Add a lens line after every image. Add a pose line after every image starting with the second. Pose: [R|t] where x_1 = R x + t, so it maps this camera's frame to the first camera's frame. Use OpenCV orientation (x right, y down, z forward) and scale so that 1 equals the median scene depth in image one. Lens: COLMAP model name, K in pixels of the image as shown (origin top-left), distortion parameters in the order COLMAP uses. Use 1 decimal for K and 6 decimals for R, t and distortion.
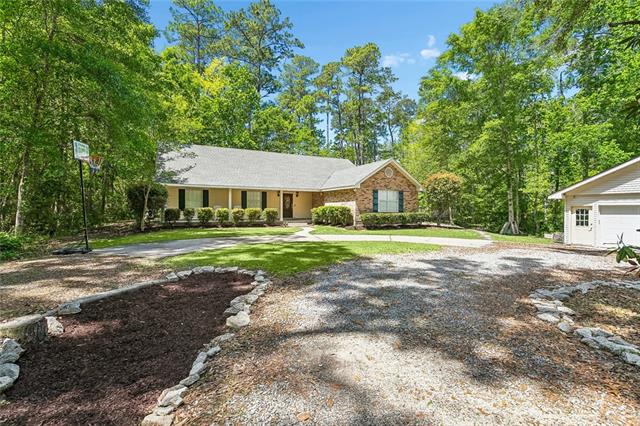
lens RADIAL K [[308.9, 0, 318.1], [0, 308.9, 206.5], [0, 0, 1]] dist [0.000032, 0.000330]
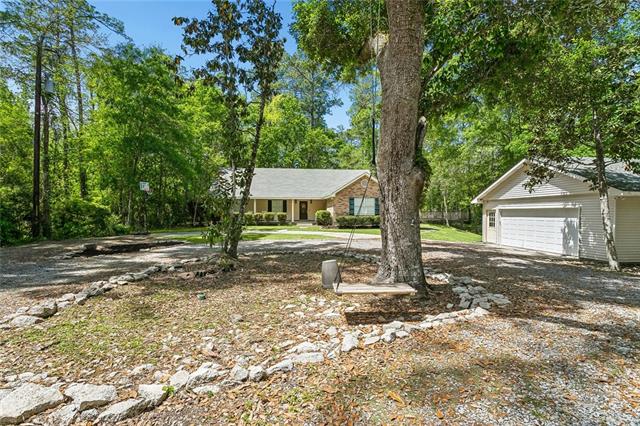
lens RADIAL K [[314.2, 0, 314.2], [0, 314.2, 210.0], [0, 0, 1]] dist [0.025887, 0.000121]
pose [[0.932076, -0.007519, -0.362184, 0.496982], [0.006700, 0.999971, -0.003517, -0.000222], [0.362200, 0.000851, 0.932100, -0.259647]]
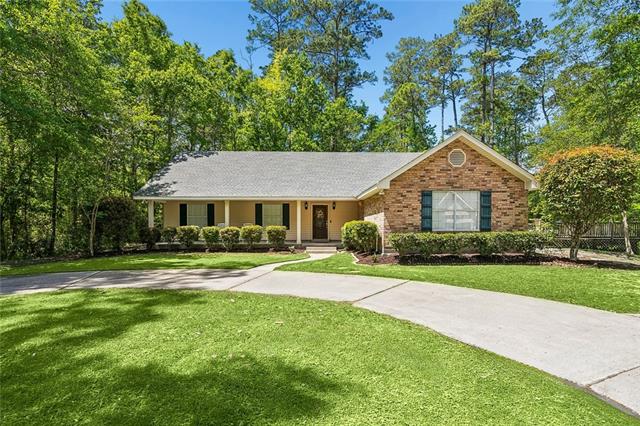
lens RADIAL K [[314.3, 0, 318.2], [0, 314.3, 234.1], [0, 0, 1]] dist [0.012917, 0.000239]
pose [[0.906874, 0.001813, -0.421397, 0.240525], [0.011584, 0.999506, 0.029231, 0.004265], [0.421242, -0.031391, 0.906405, 0.391649]]
